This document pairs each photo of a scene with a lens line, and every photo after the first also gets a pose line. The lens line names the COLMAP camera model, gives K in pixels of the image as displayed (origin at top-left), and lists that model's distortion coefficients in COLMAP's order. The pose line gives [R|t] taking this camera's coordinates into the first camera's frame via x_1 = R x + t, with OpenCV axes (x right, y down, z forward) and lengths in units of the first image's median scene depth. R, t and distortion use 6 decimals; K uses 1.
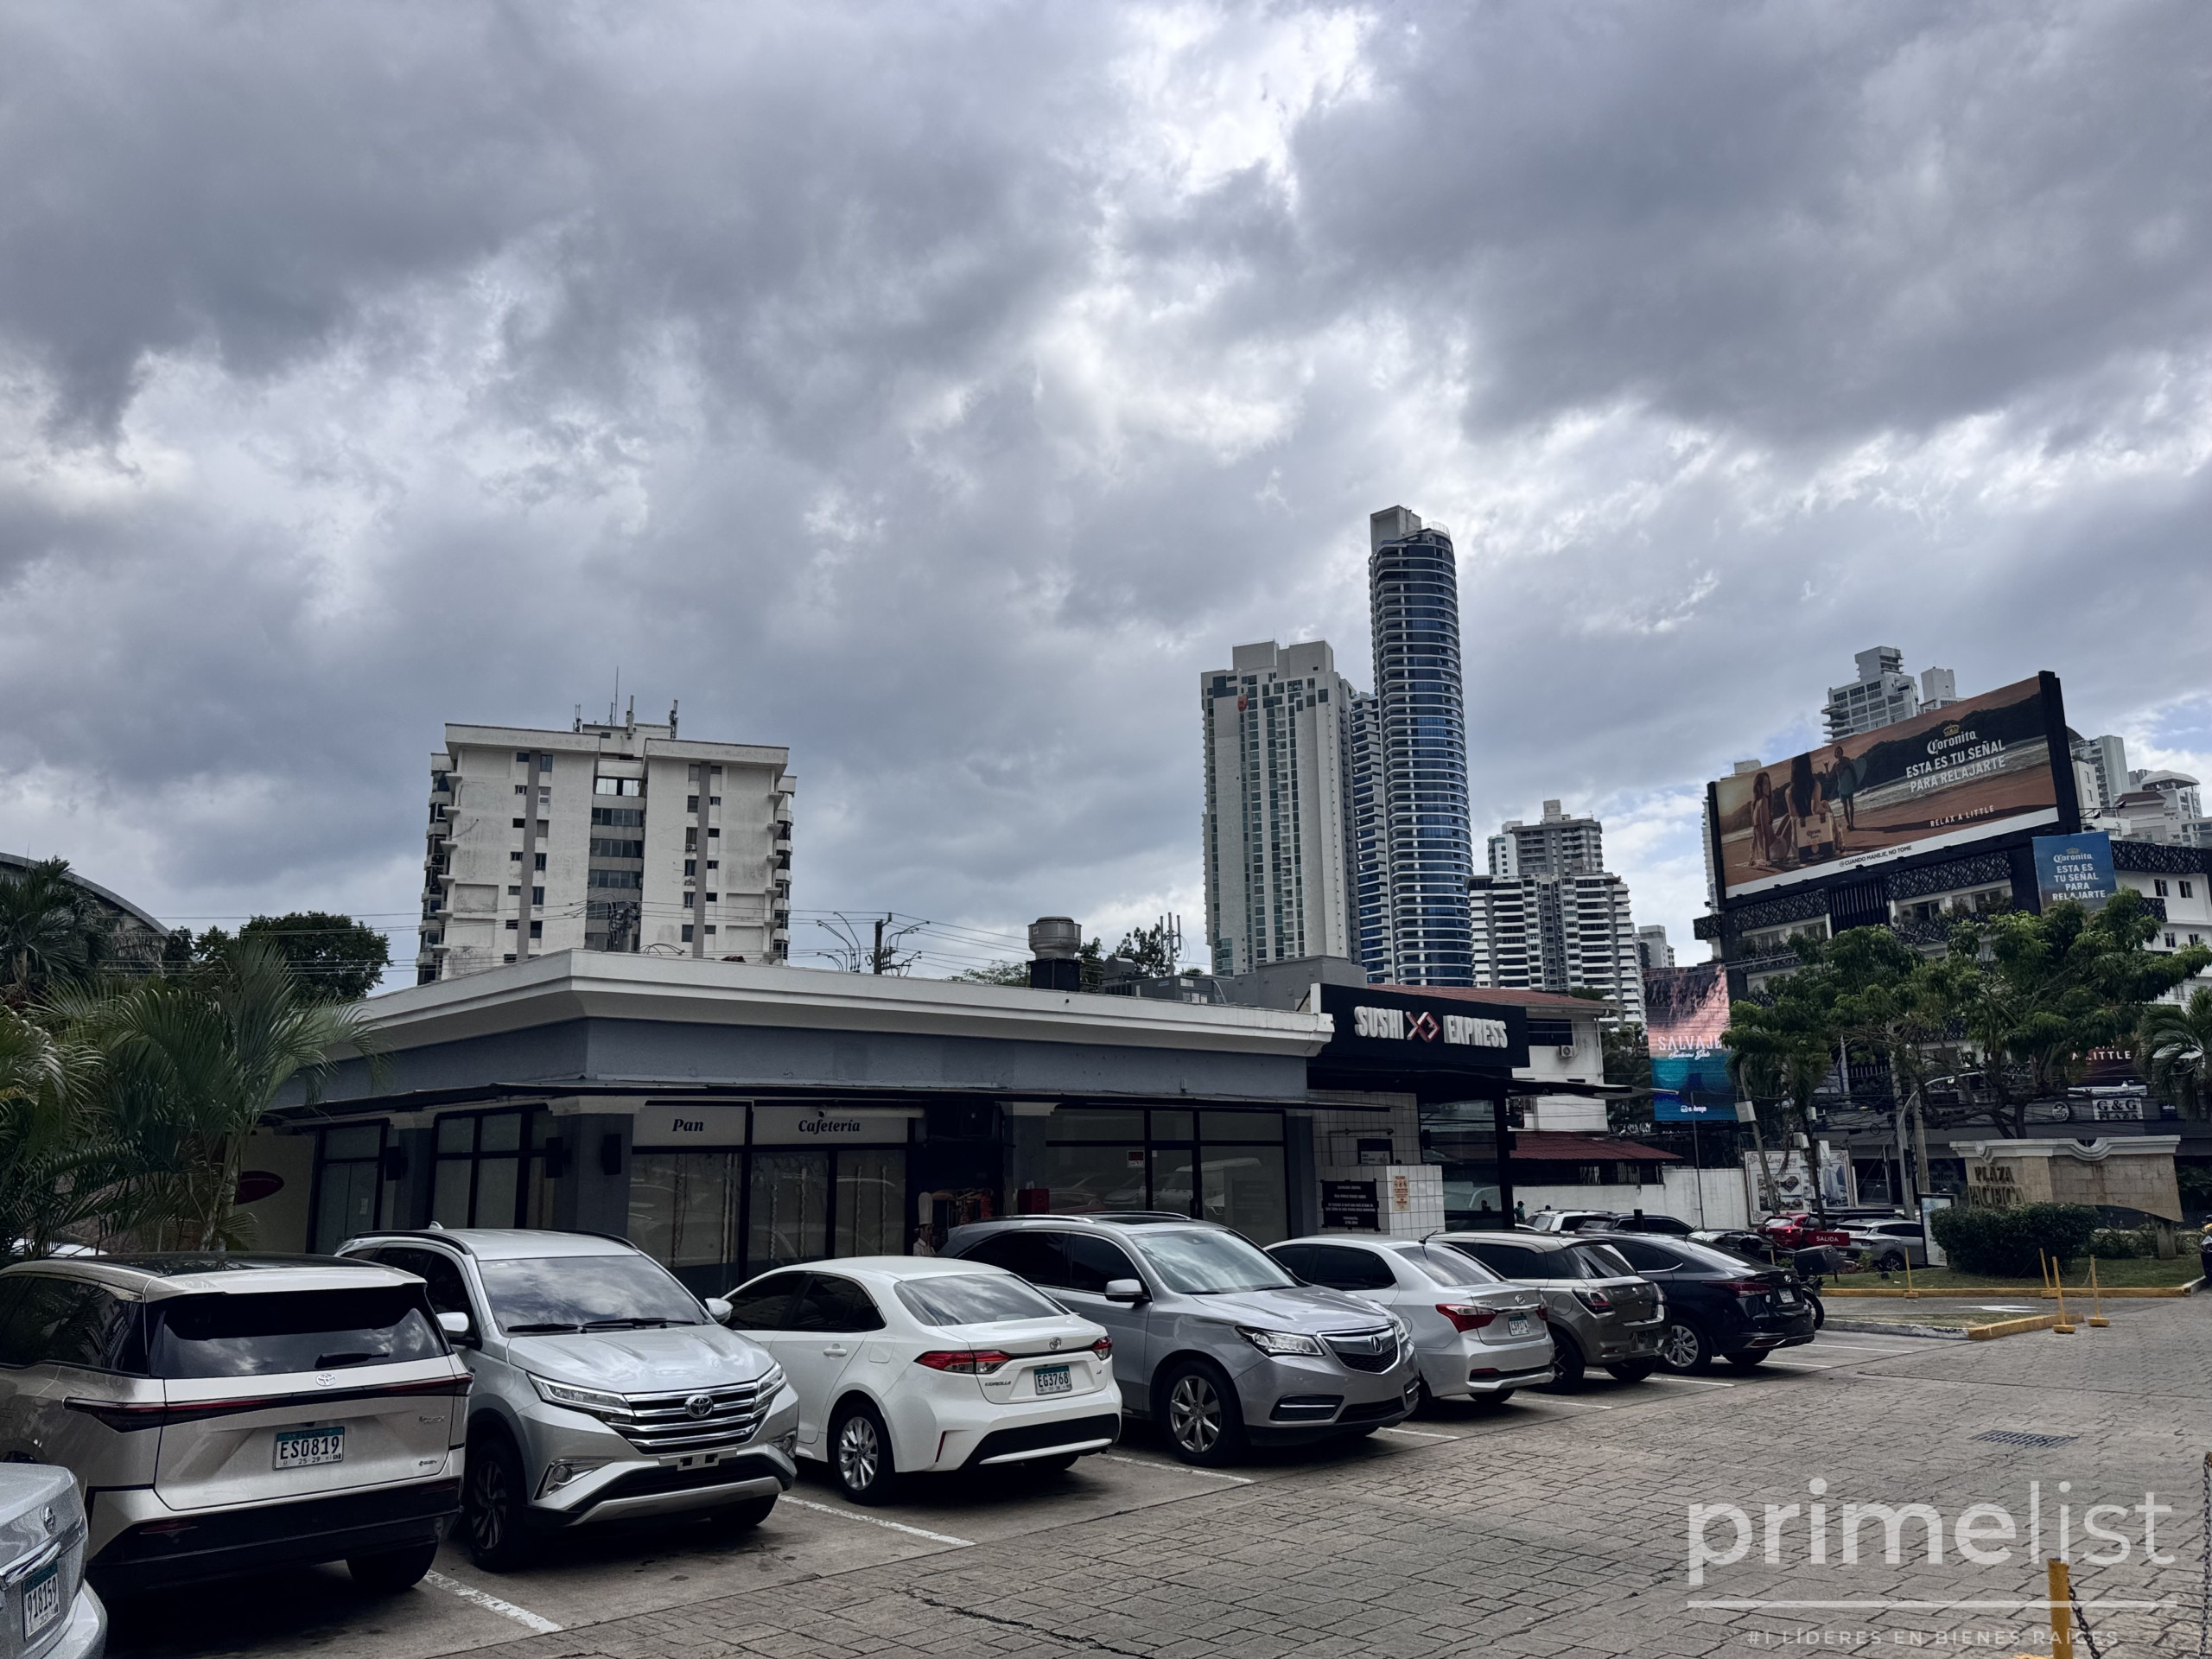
lens RADIAL K [[1514.0, 0, 1106.0], [0, 1514.0, 829.5], [0, 0, 1]] dist [0.160436, -0.288716]
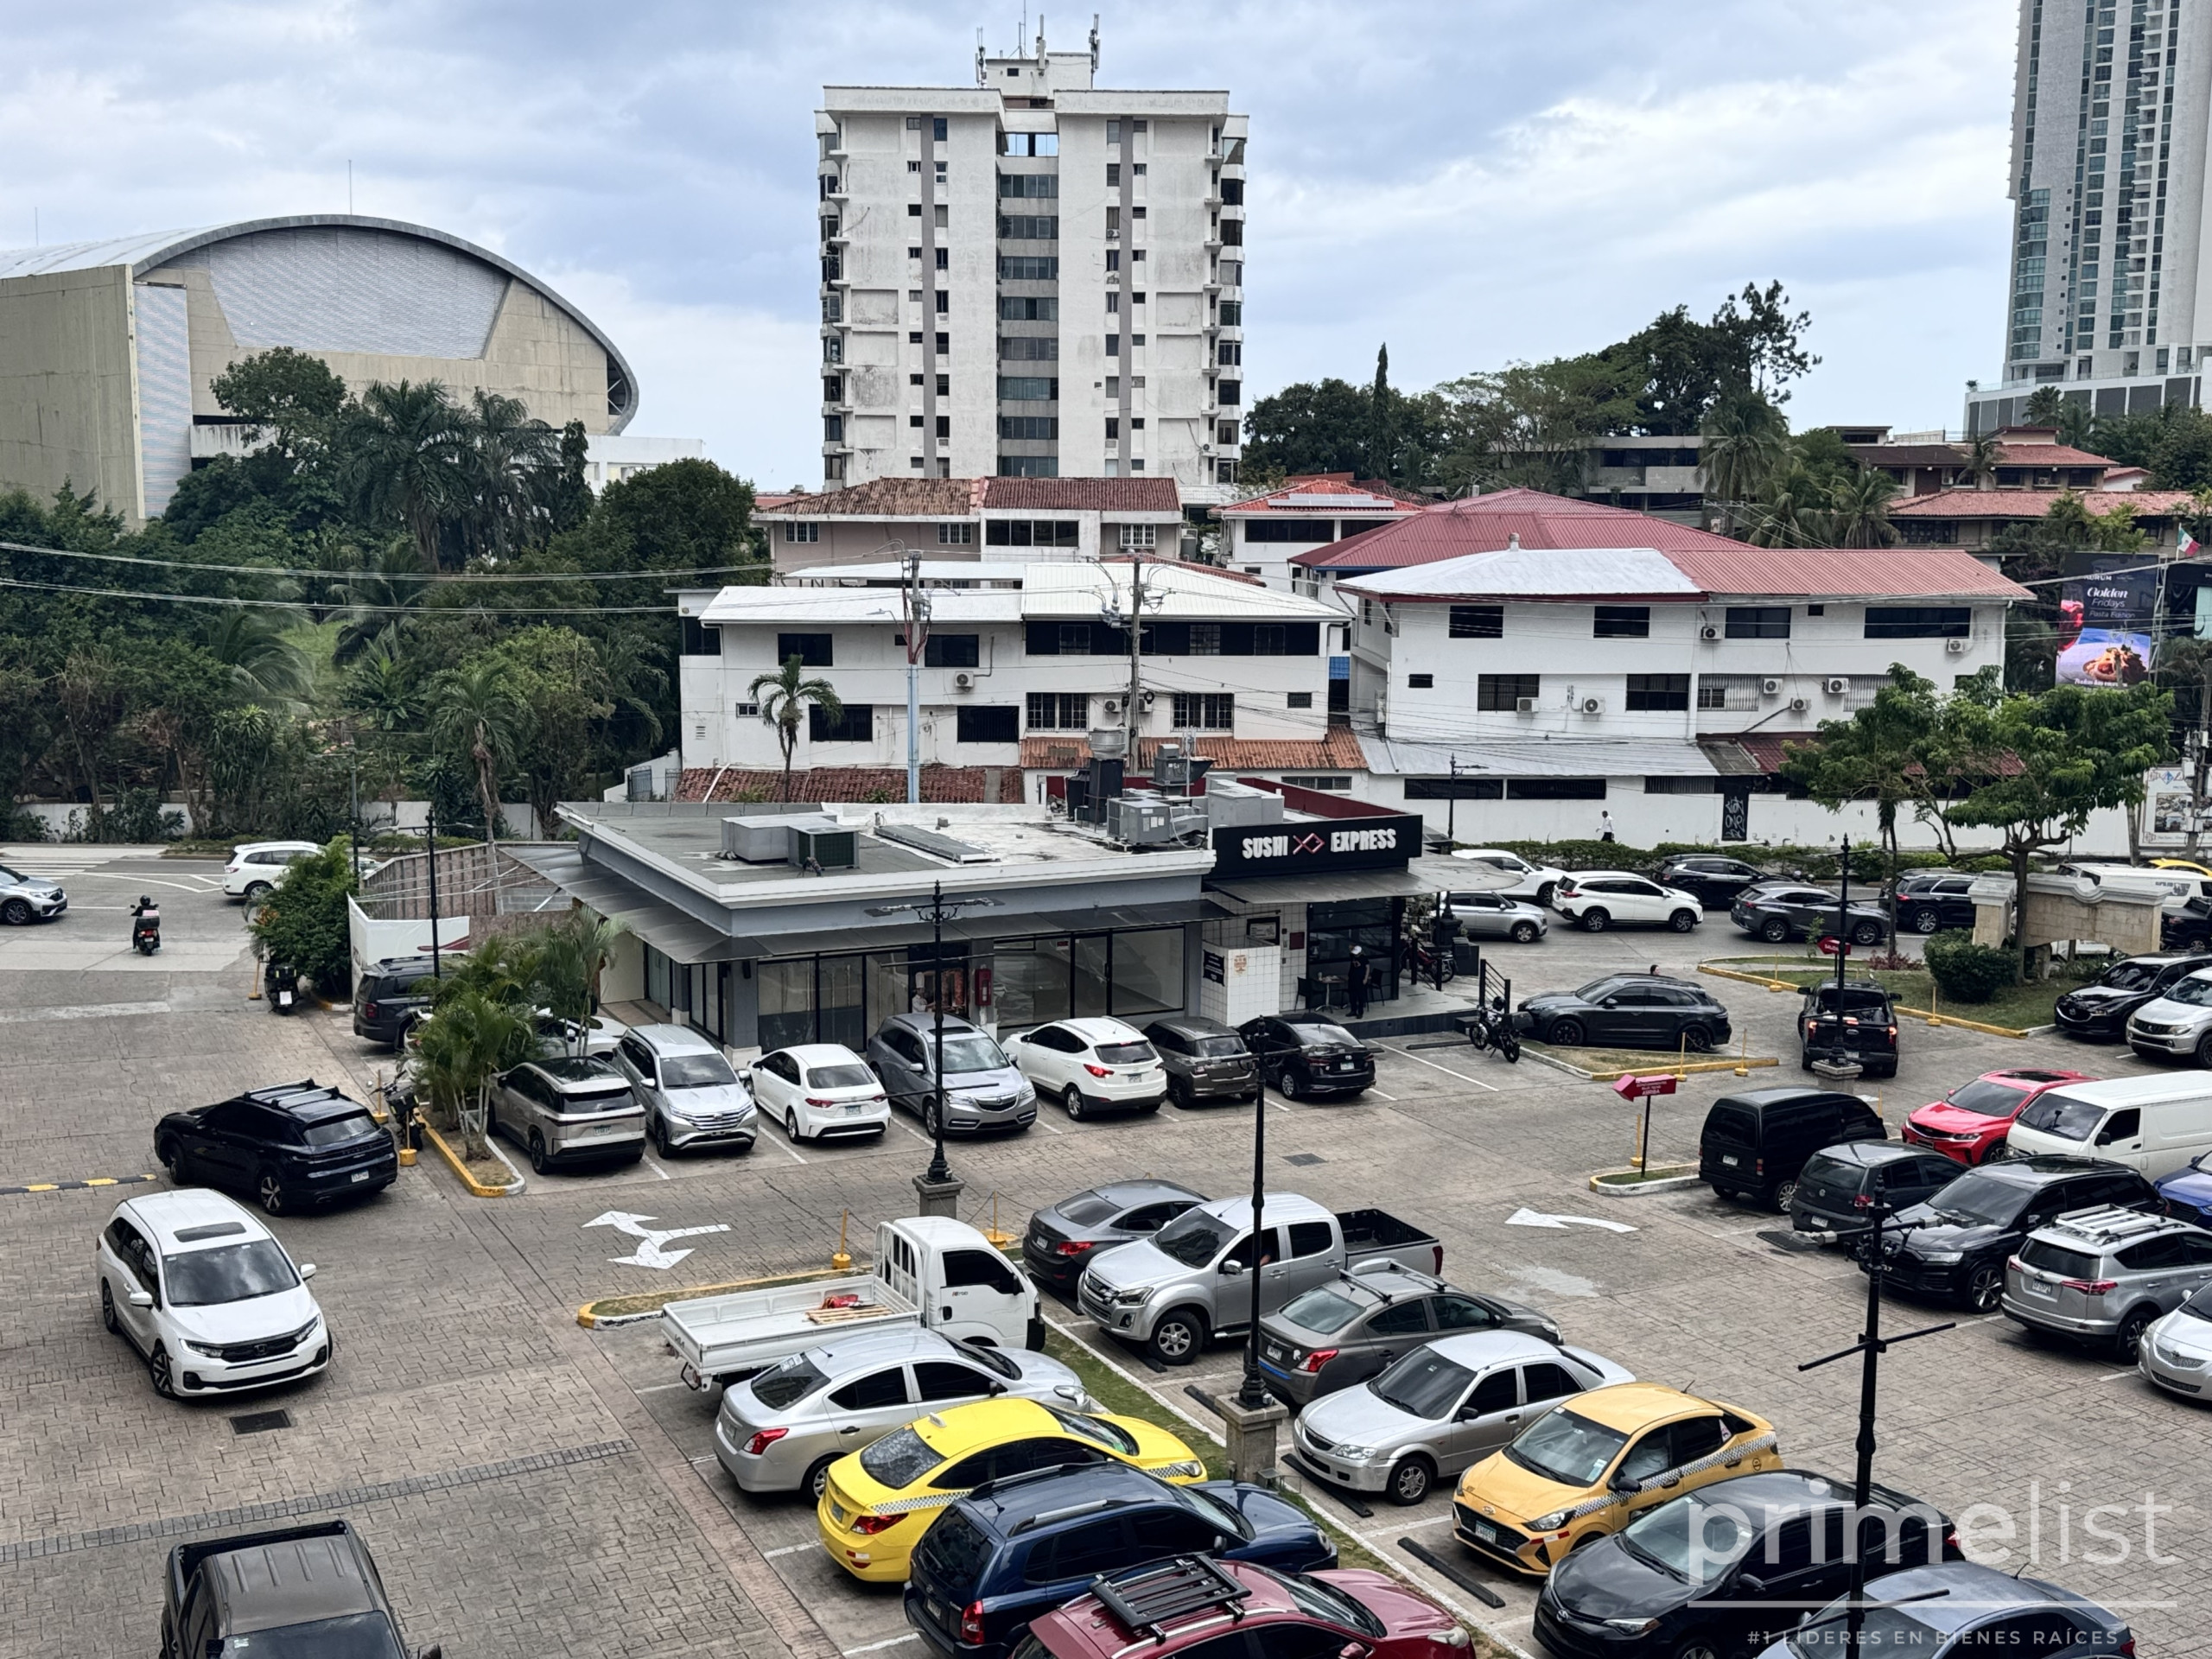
lens RADIAL K [[2374.3, 0, 1106.0], [0, 2374.3, 829.5], [0, 0, 1]] dist [0.016804, -0.008888]
pose [[0.945327, 0.066475, -0.319277, 0.142584], [0.052123, 0.935624, 0.349128, -0.130940], [0.321931, -0.346681, 0.881006, -0.202364]]
